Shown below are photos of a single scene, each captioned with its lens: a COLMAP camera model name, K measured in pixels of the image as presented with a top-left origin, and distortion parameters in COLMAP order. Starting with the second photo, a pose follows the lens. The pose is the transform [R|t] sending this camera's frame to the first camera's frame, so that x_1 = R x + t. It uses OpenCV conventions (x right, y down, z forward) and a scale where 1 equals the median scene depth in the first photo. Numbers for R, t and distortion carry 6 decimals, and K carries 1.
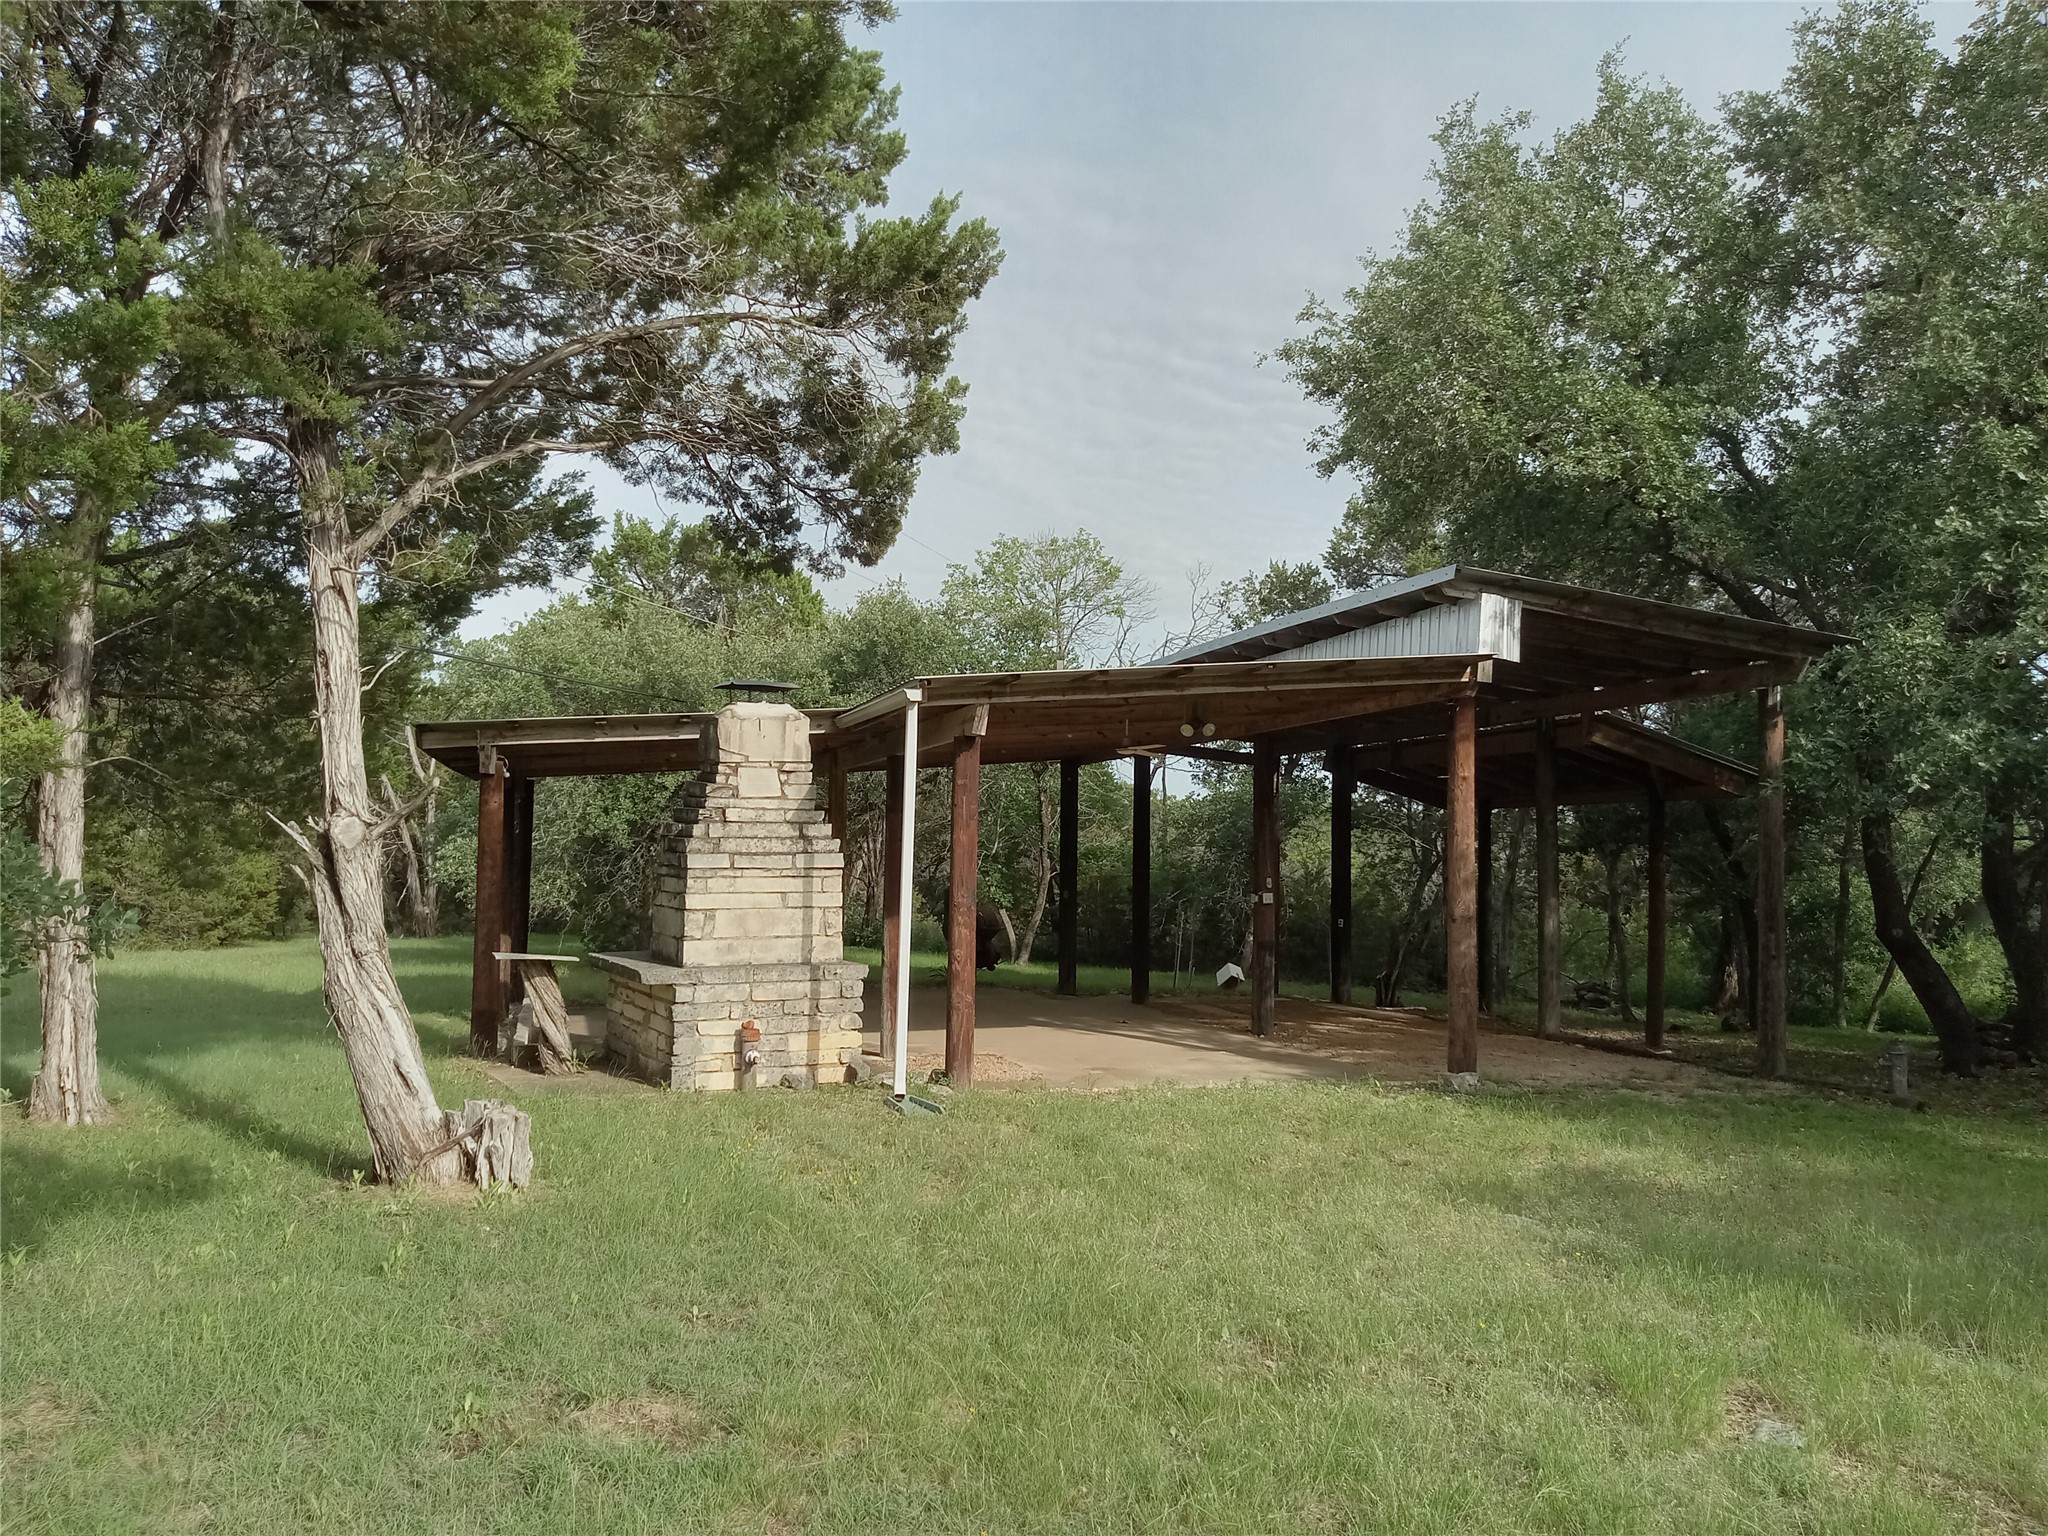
lens RADIAL K [[1169.9, 0, 1029.9], [0, 1169.9, 784.9], [0, 0, 1]] dist [0.025468, -0.000603]
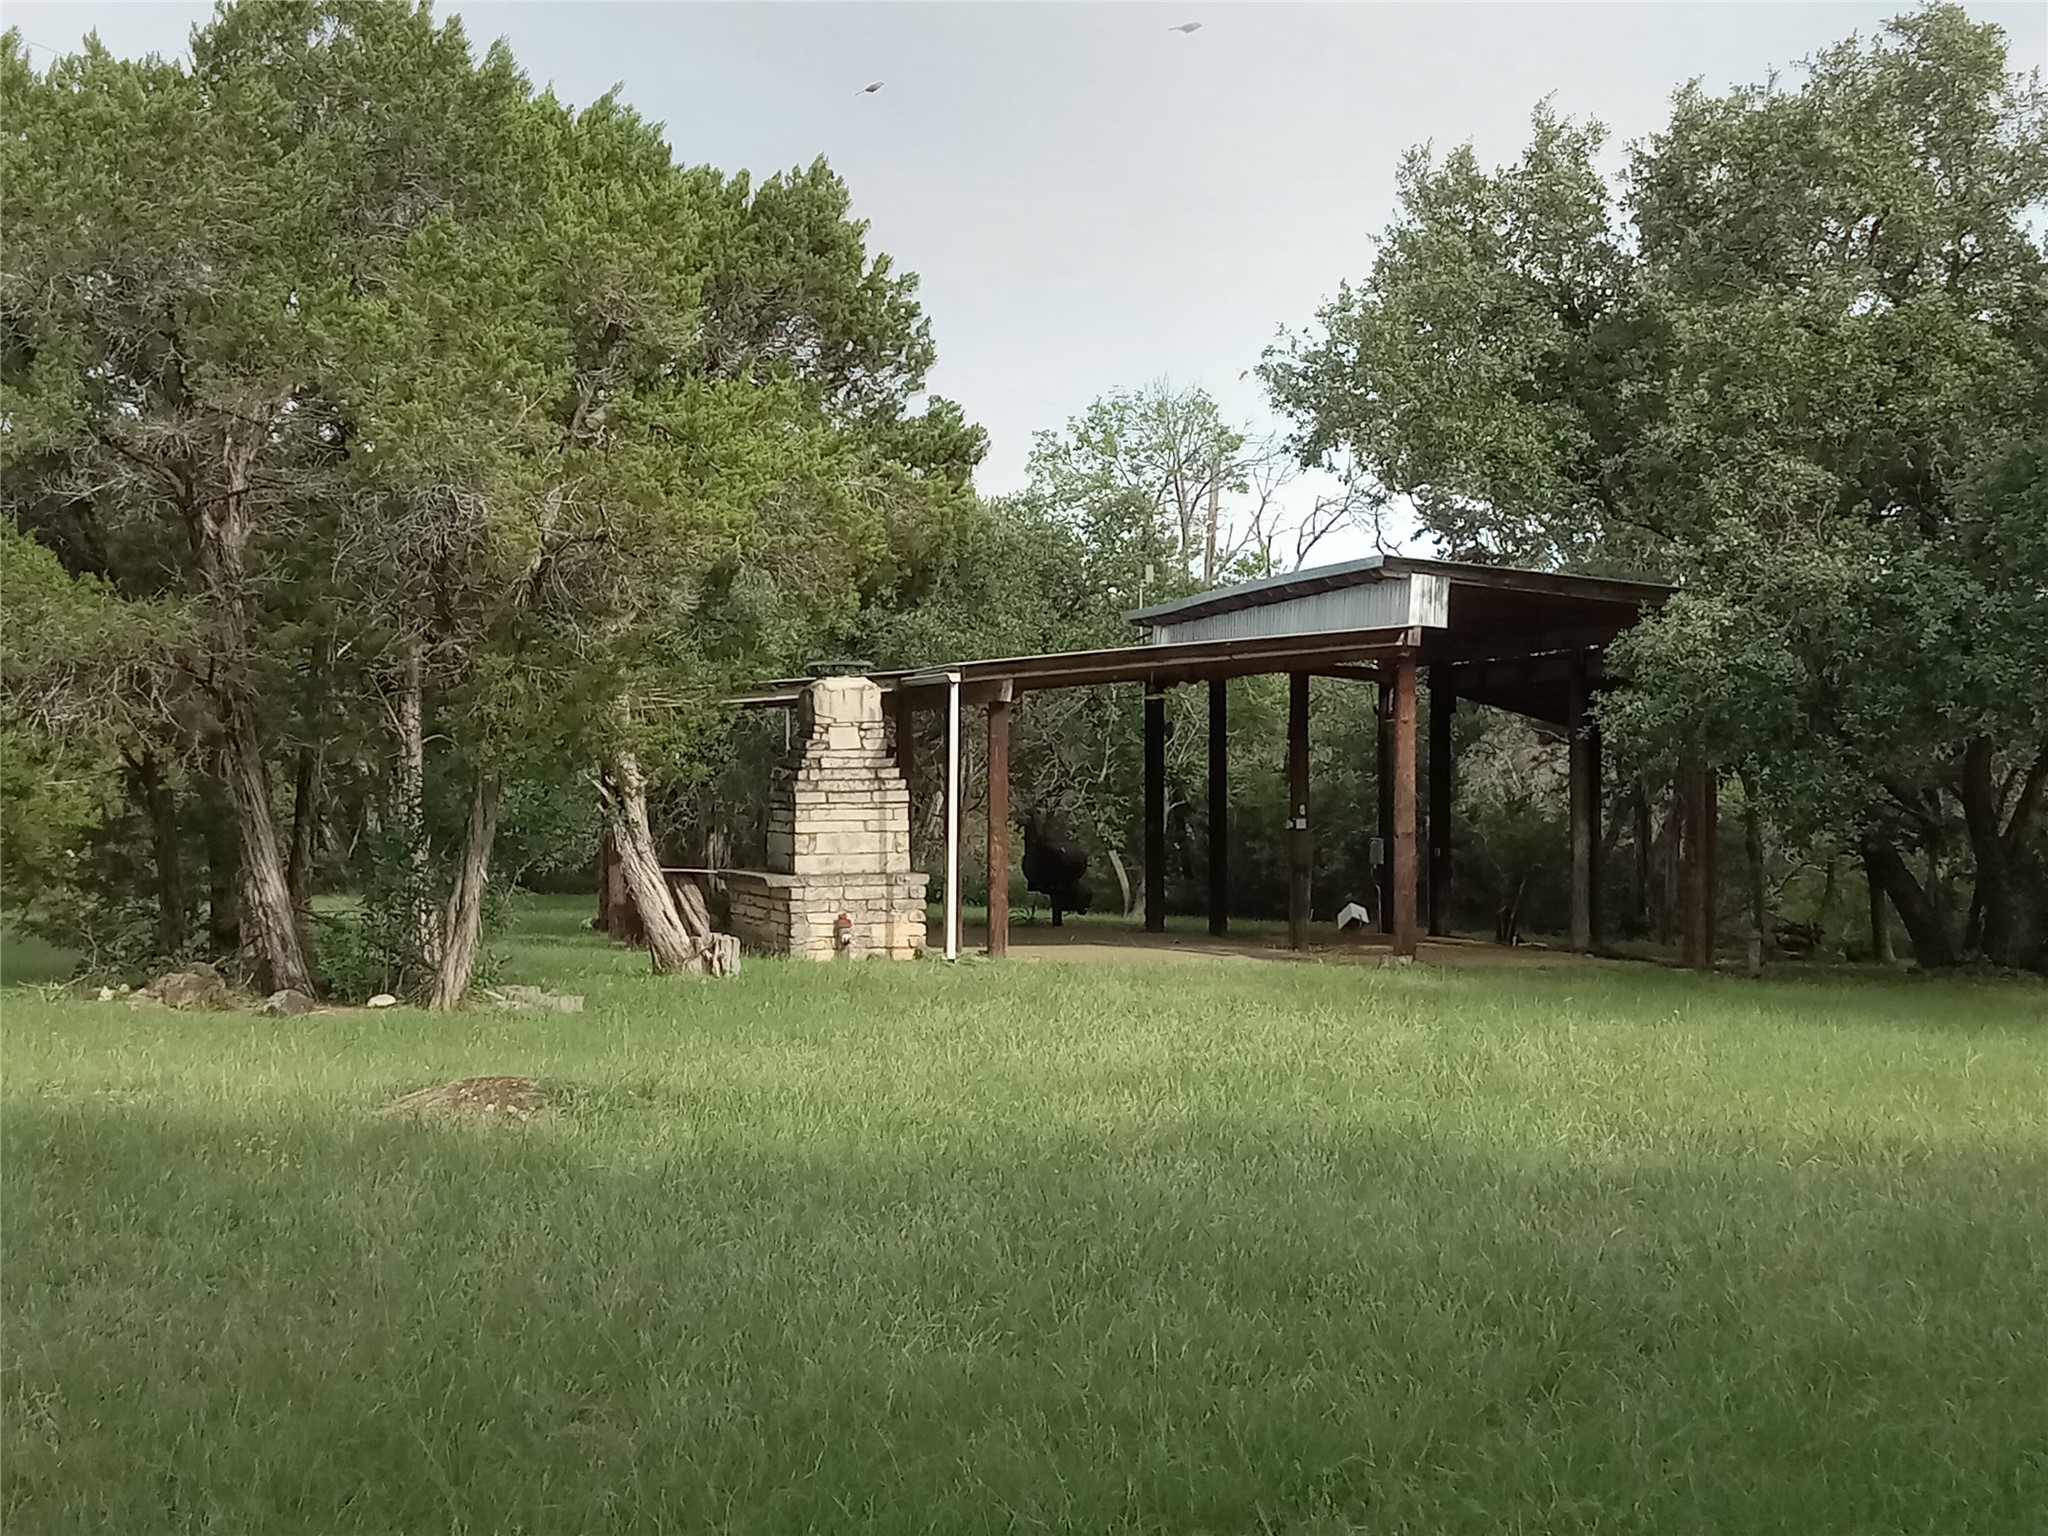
lens RADIAL K [[1535.9, 0, 1022.5], [0, 1535.9, 768.4], [0, 0, 1]] dist [0.006176, -0.046655]
pose [[0.995883, -0.014952, -0.089406, 0.126321], [0.019451, 0.998576, 0.049671, -0.050997], [0.088536, -0.051205, 0.994756, -0.723264]]
